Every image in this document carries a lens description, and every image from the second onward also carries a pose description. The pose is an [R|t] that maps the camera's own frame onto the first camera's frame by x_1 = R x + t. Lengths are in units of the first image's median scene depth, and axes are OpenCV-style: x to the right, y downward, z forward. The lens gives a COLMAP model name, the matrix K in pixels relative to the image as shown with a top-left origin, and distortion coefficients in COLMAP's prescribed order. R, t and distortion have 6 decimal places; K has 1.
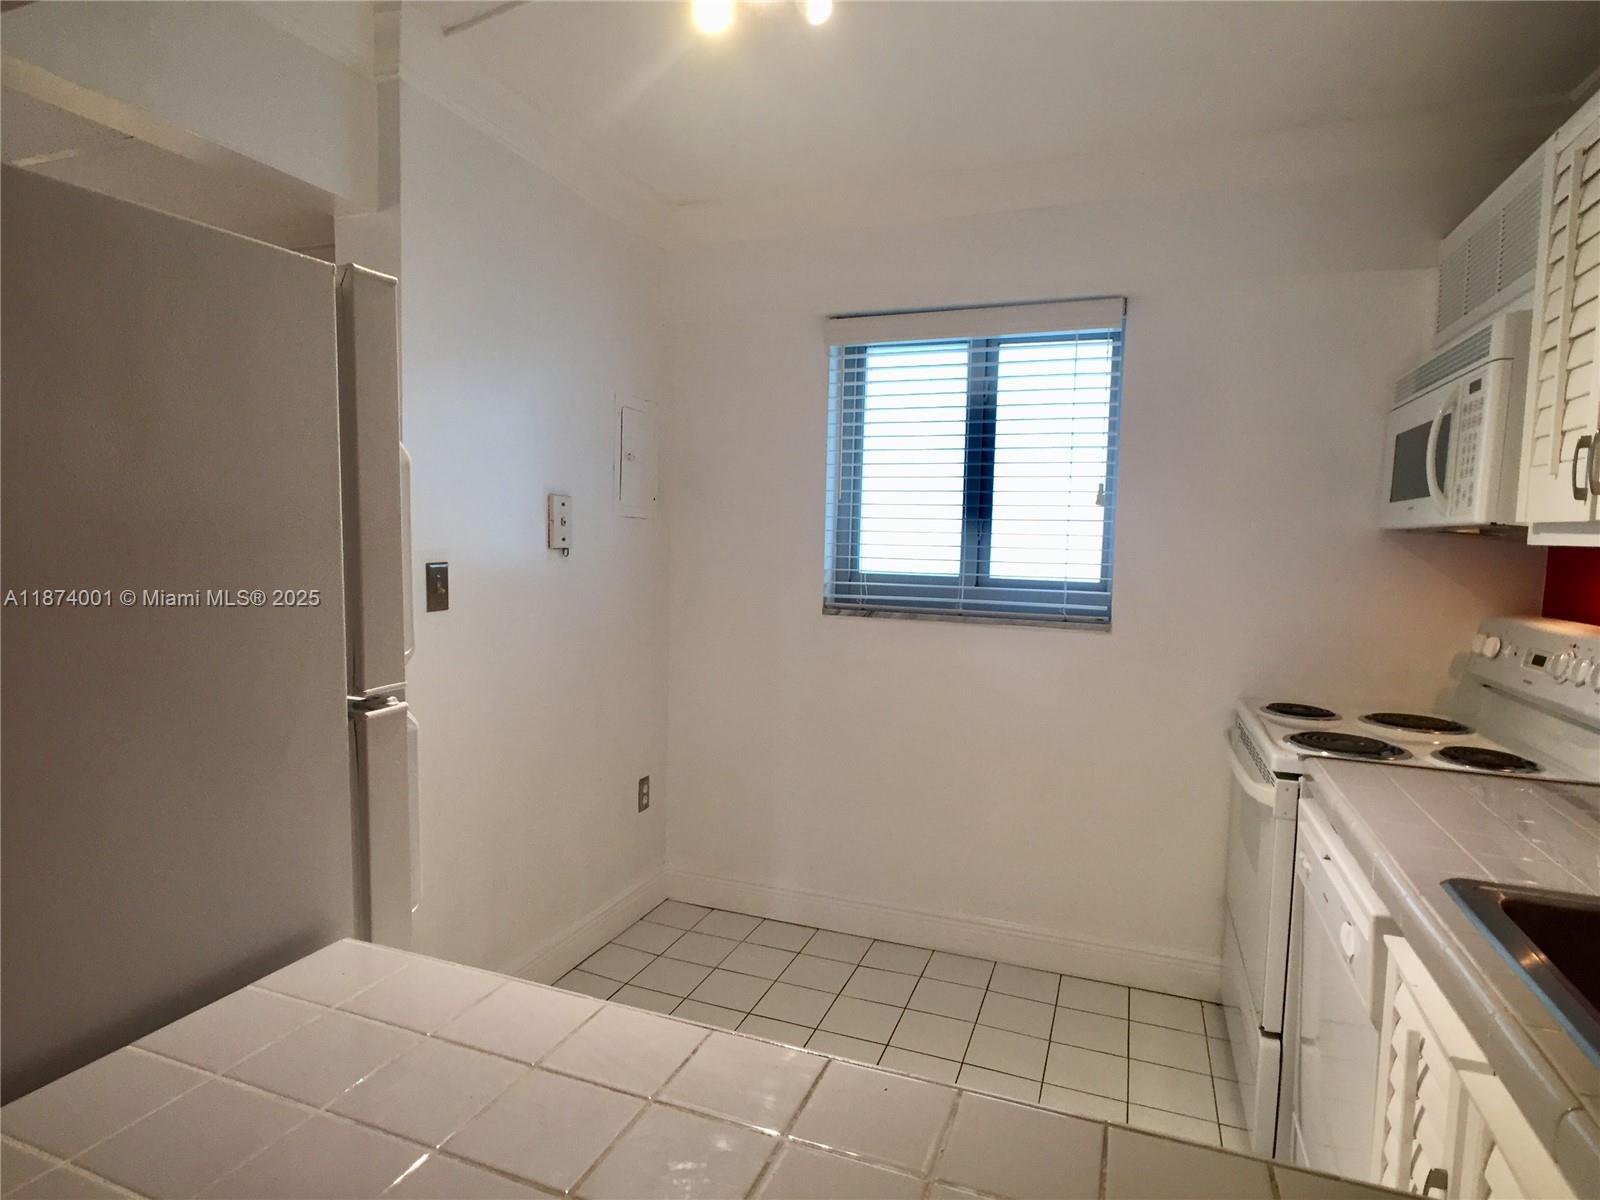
lens RADIAL K [[901.9, 0, 791.6], [0, 901.9, 603.6], [0, 0, 1]] dist [-0.003904, 0.002196]
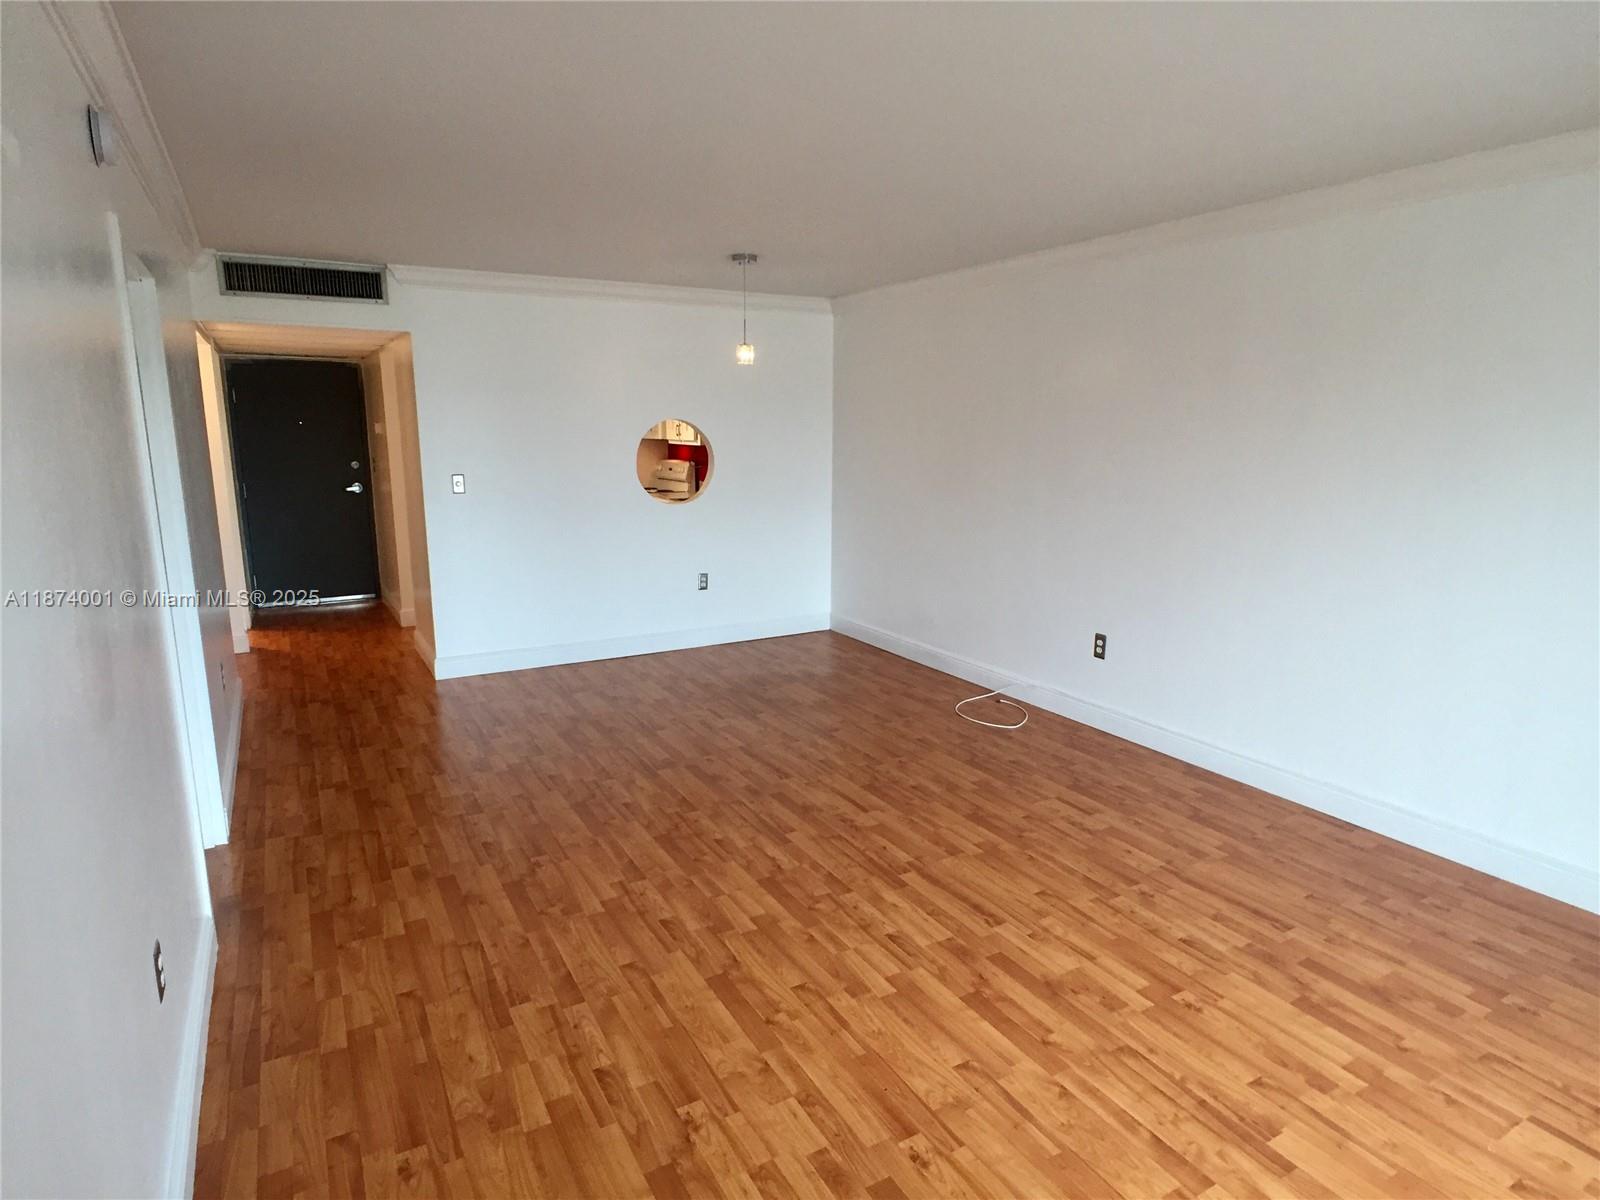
lens RADIAL K [[903.2, 0, 800.0], [0, 903.2, 600.0], [0, 0, 1]] dist [-0.004343, 0.001417]
pose [[0.630604, -0.171413, 0.756939, -1.781032], [0.074489, 0.984170, 0.160814, 0.024027], [-0.772522, -0.045027, 0.633390, -1.850296]]
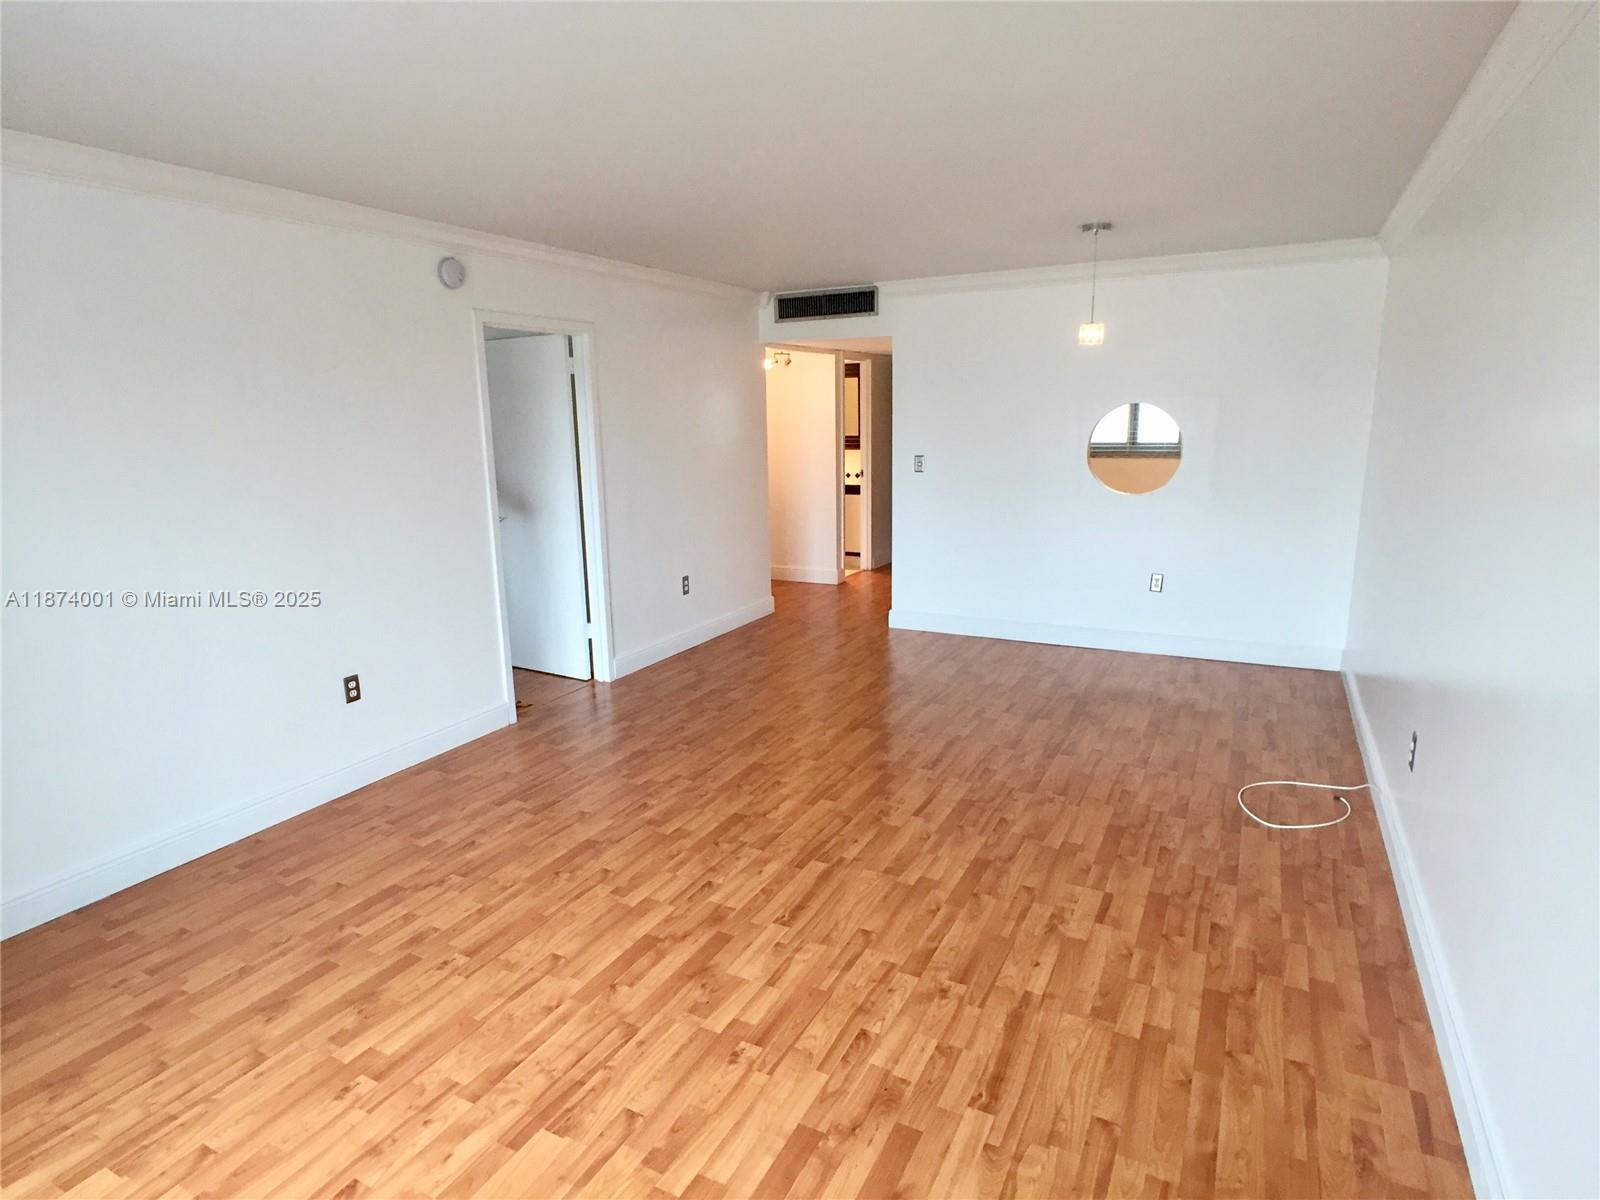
lens RADIAL K [[901.9, 0, 791.6], [0, 901.9, 603.6], [0, 0, 1]] dist [-0.003904, 0.002196]
pose [[0.992559, -0.019328, -0.120222, -0.646505], [0.034902, 0.991054, 0.128814, 0.087695], [0.116657, -0.132052, 0.984354, -2.411126]]
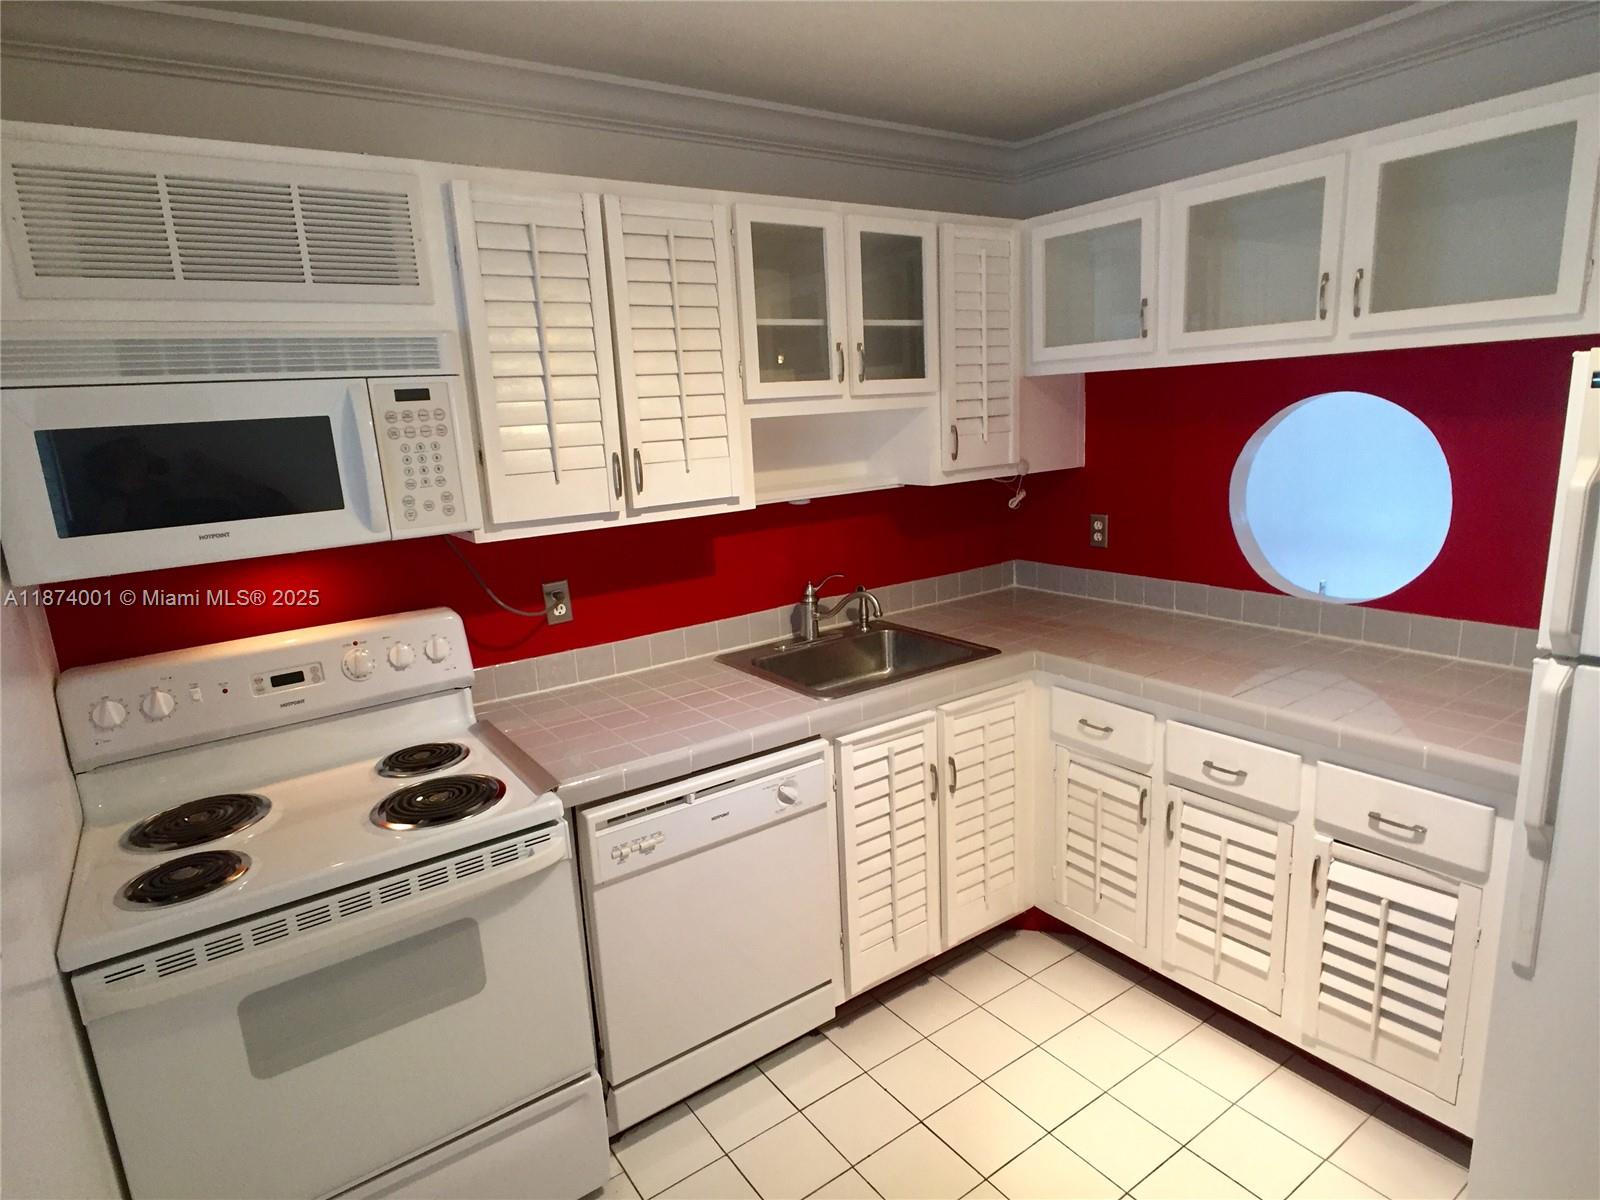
lens RADIAL K [[901.9, 0, 791.6], [0, 901.9, 603.6], [0, 0, 1]] dist [-0.003904, 0.002196]
pose [[-0.827300, -0.099486, 0.552880, -0.101959], [0.078829, 0.953896, 0.289600, -0.198565], [-0.556202, 0.283169, -0.781316, 1.151501]]
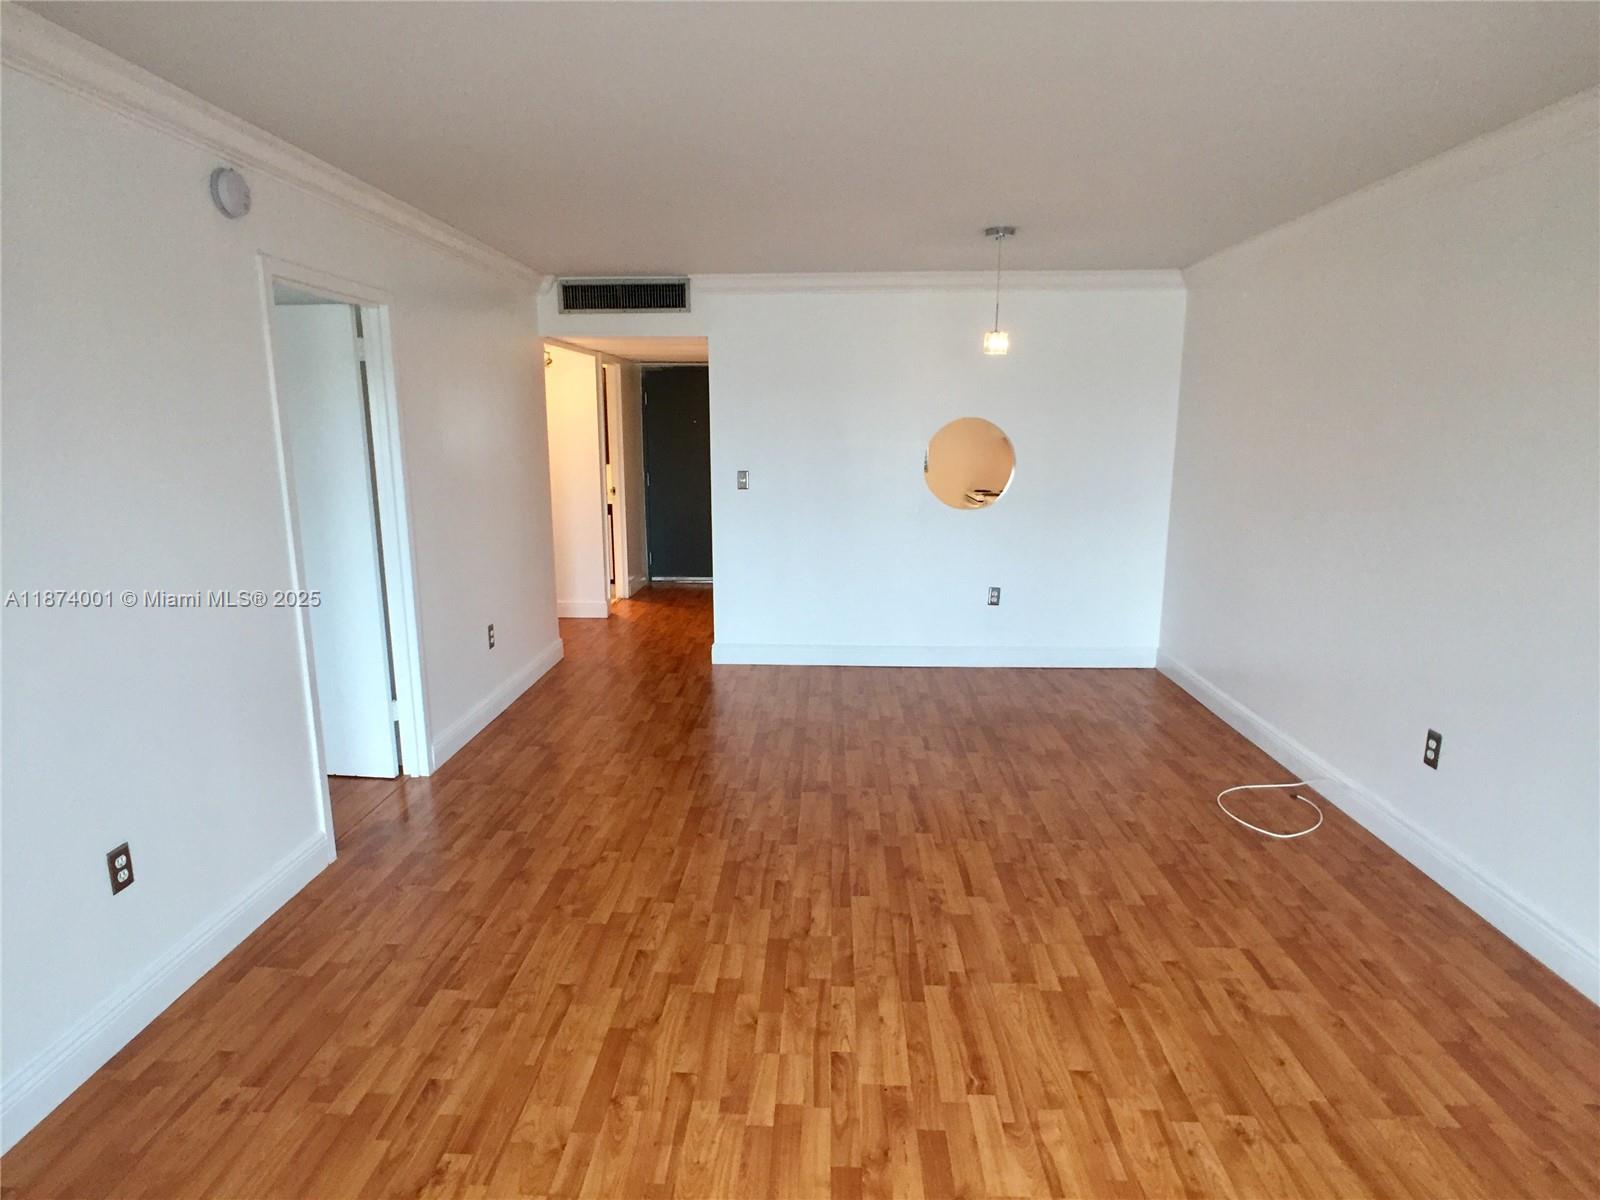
lens RADIAL K [[901.9, 0, 791.6], [0, 901.9, 603.6], [0, 0, 1]] dist [-0.003904, 0.002196]
pose [[0.947884, -0.088833, 0.305981, -1.203910], [0.050307, 0.990027, 0.131586, 0.051910], [-0.314618, -0.109335, 0.942900, -2.039663]]
